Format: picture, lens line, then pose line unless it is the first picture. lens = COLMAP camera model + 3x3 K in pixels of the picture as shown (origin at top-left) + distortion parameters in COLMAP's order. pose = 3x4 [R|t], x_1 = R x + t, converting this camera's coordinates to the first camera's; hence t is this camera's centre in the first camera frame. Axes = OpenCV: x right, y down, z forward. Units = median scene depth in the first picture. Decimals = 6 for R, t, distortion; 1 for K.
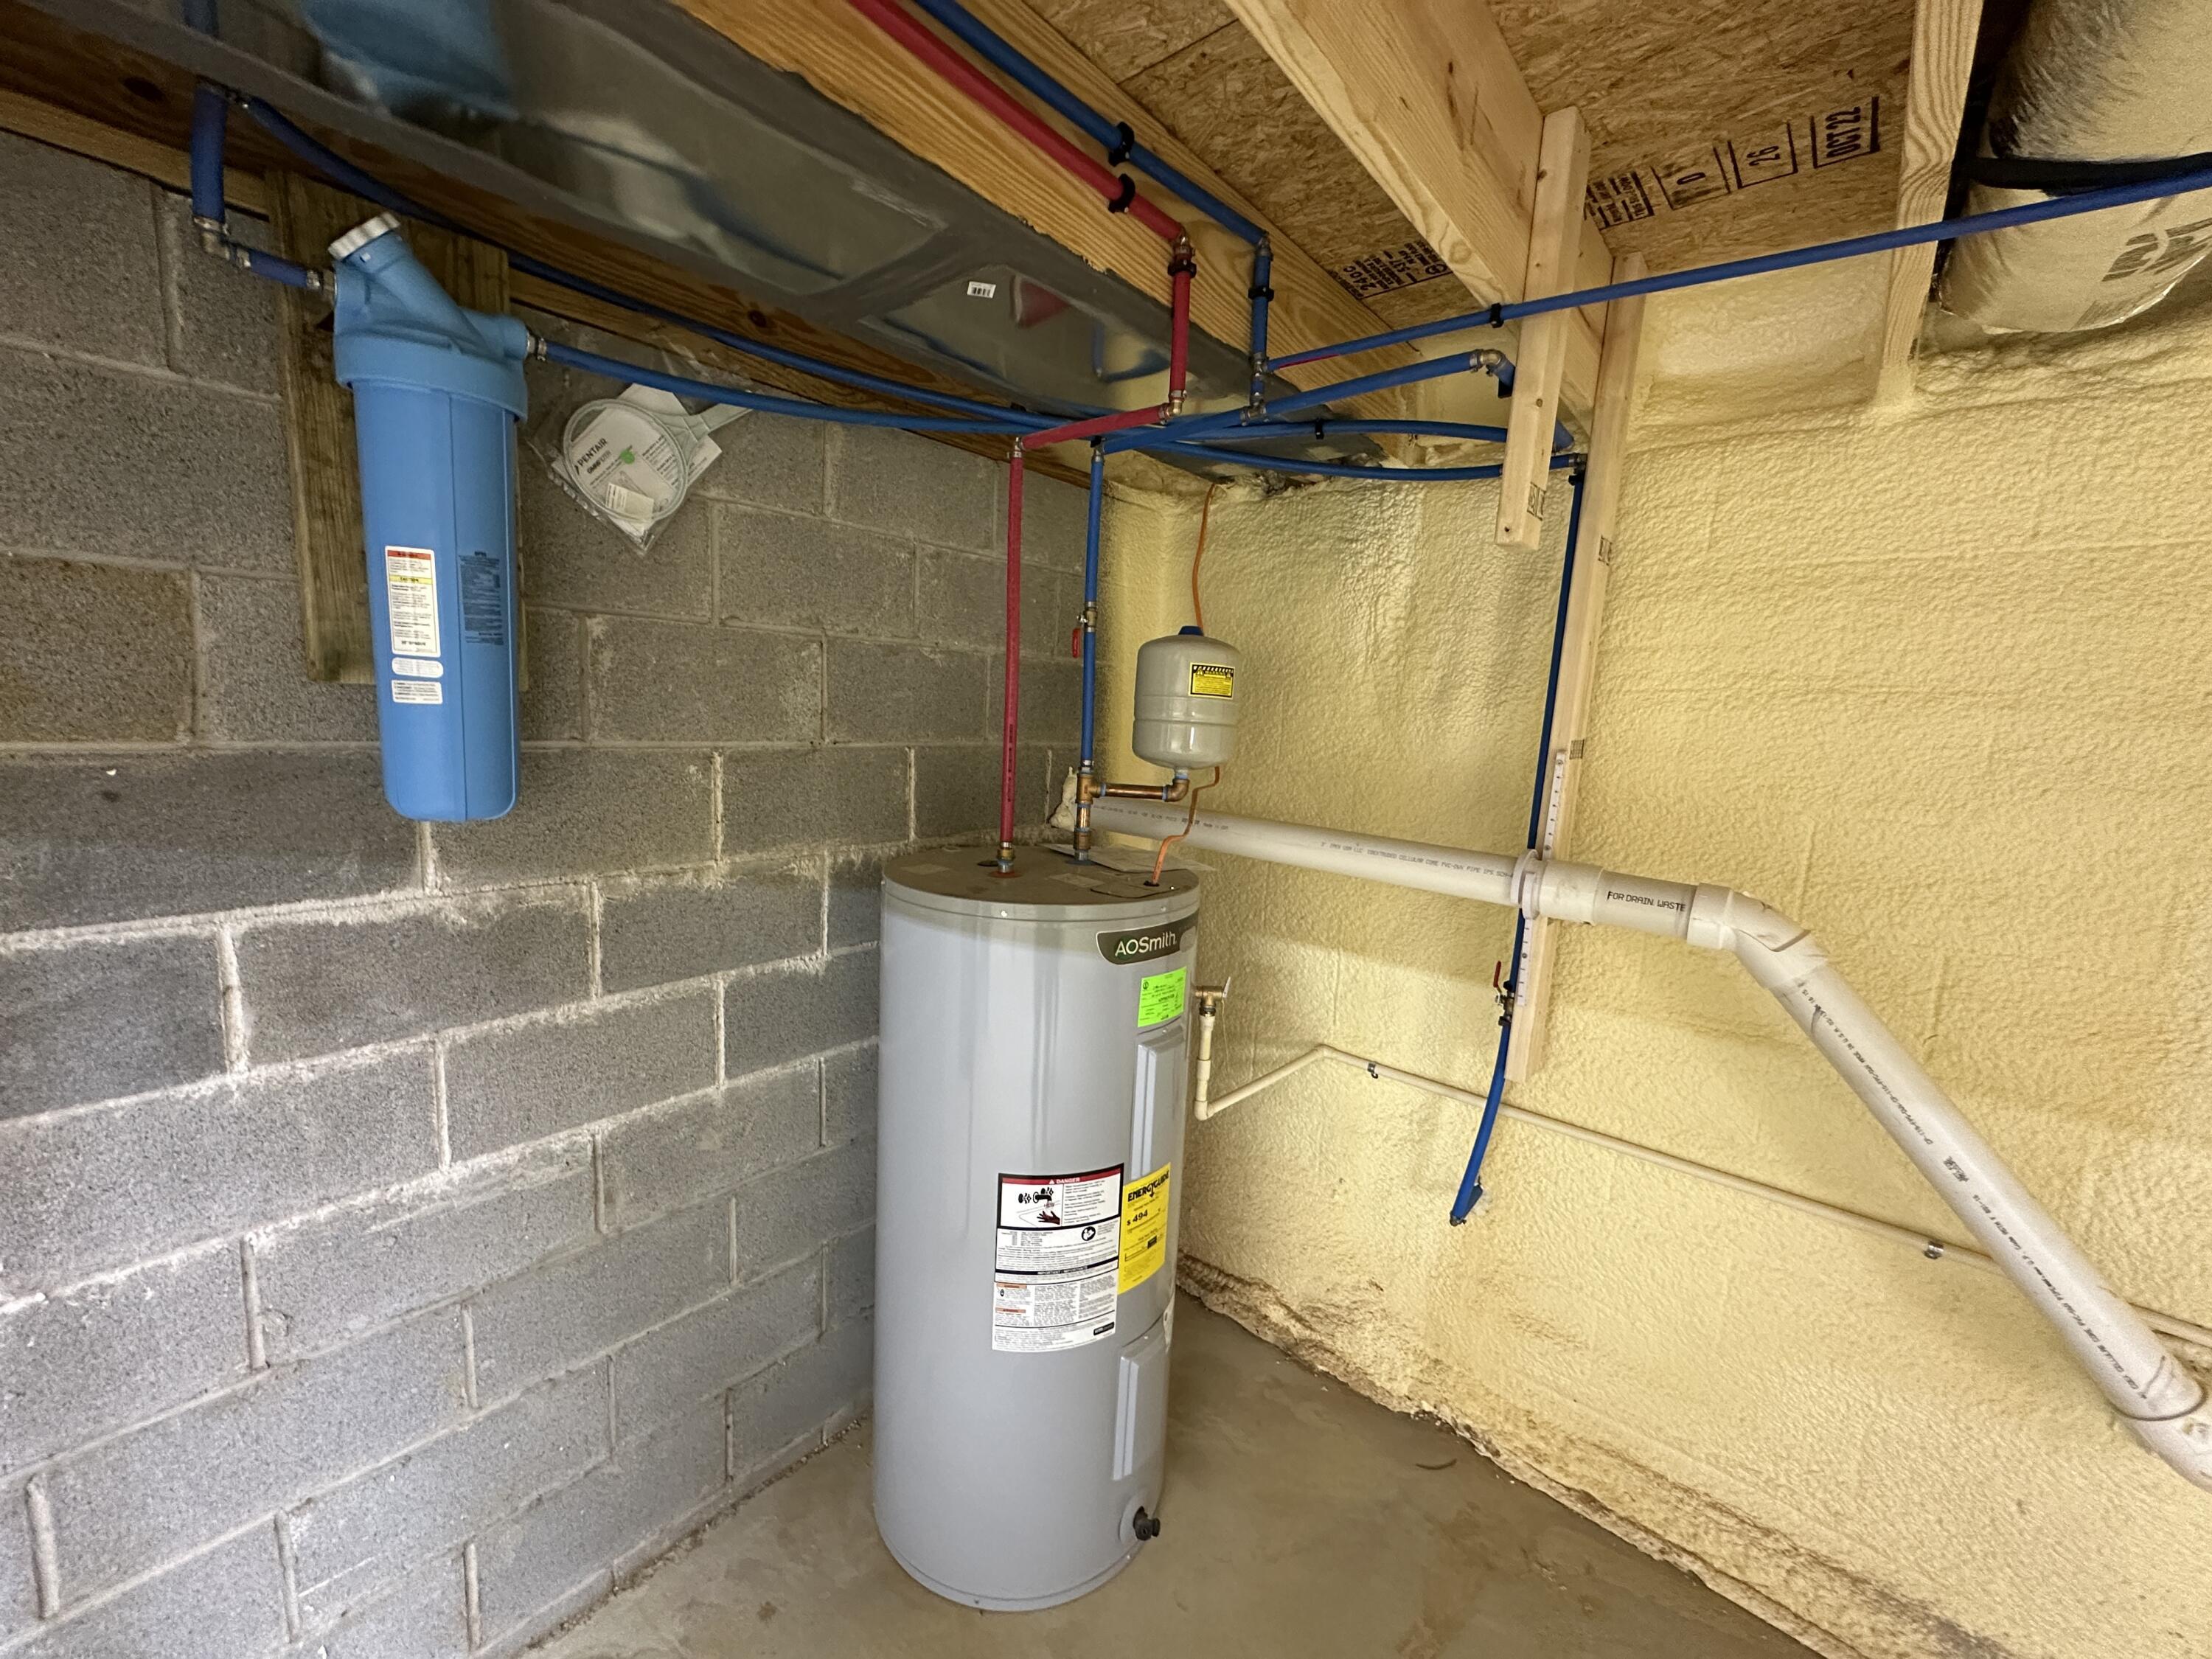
lens RADIAL K [[874.2, 0, 1107.2], [0, 874.2, 826.4], [0, 0, 1]] dist [-0.003366, 0.000337]
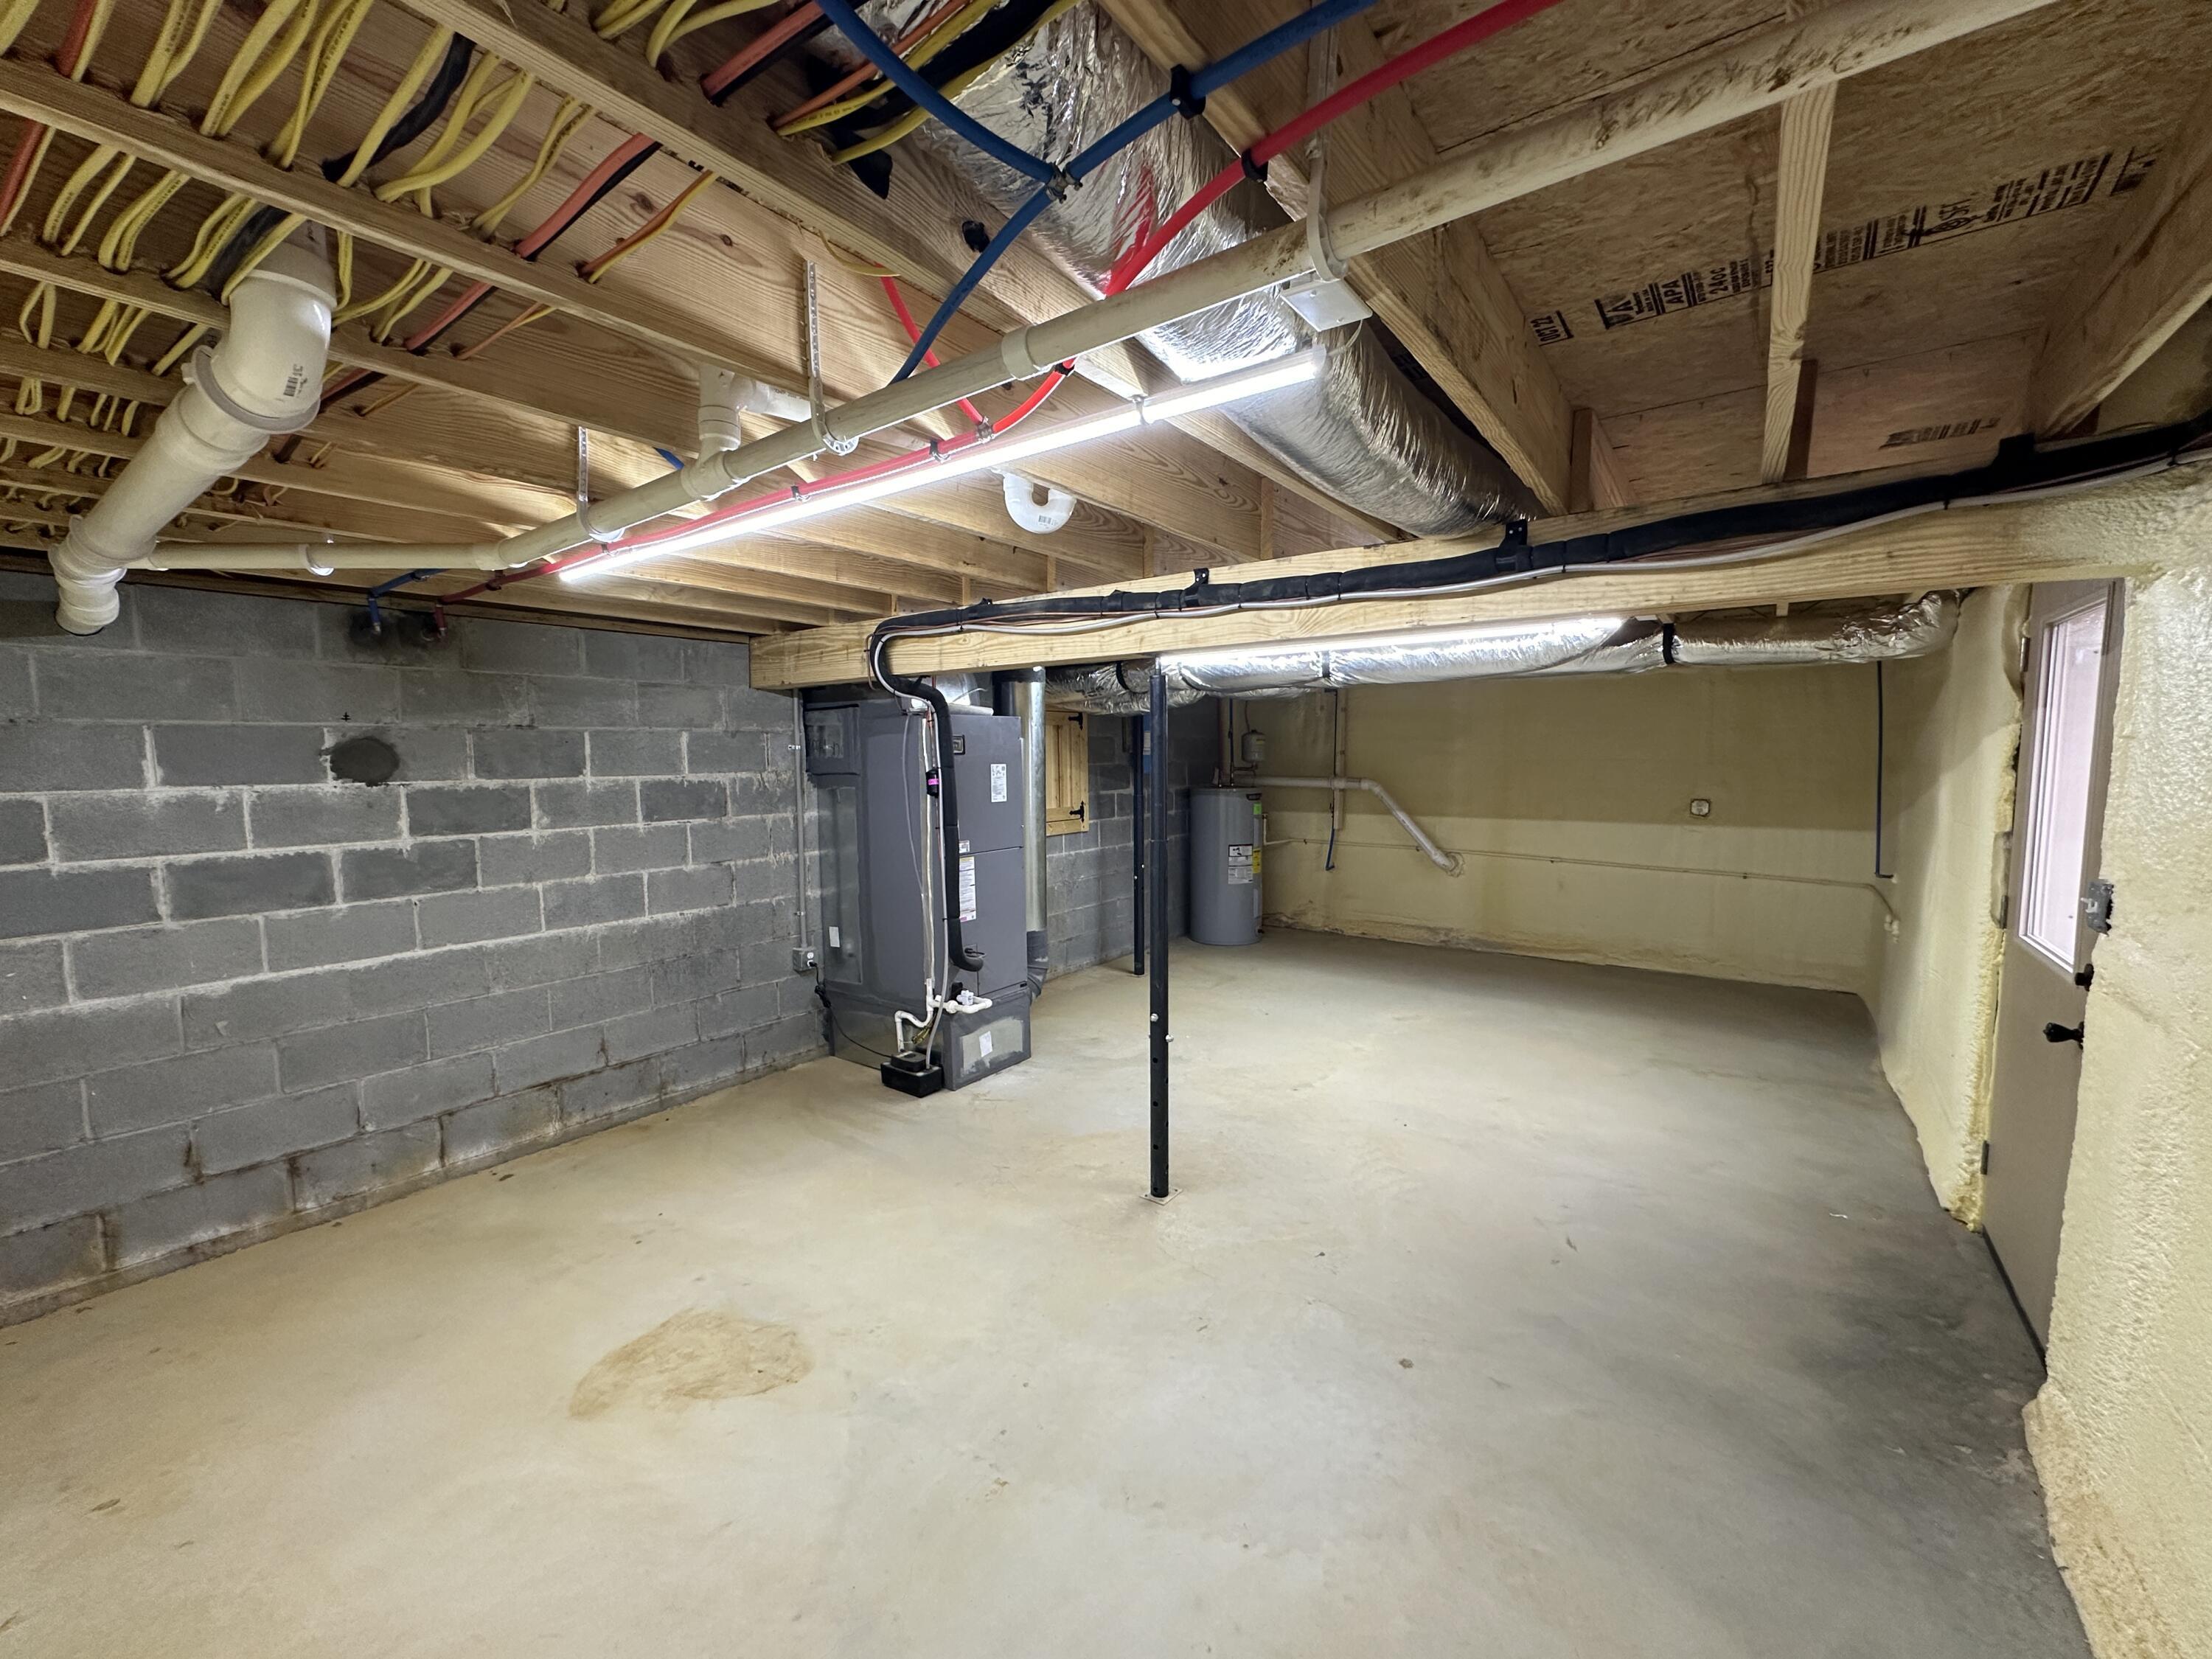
lens RADIAL K [[874.2, 0, 1104.1], [0, 874.2, 830.1], [0, 0, 1]] dist [-0.003366, 0.000337]
pose [[0.996281, -0.071299, 0.048384, -0.886379], [0.073272, 0.996497, -0.040304, 0.384849], [-0.045341, 0.043699, 0.998015, -3.268015]]
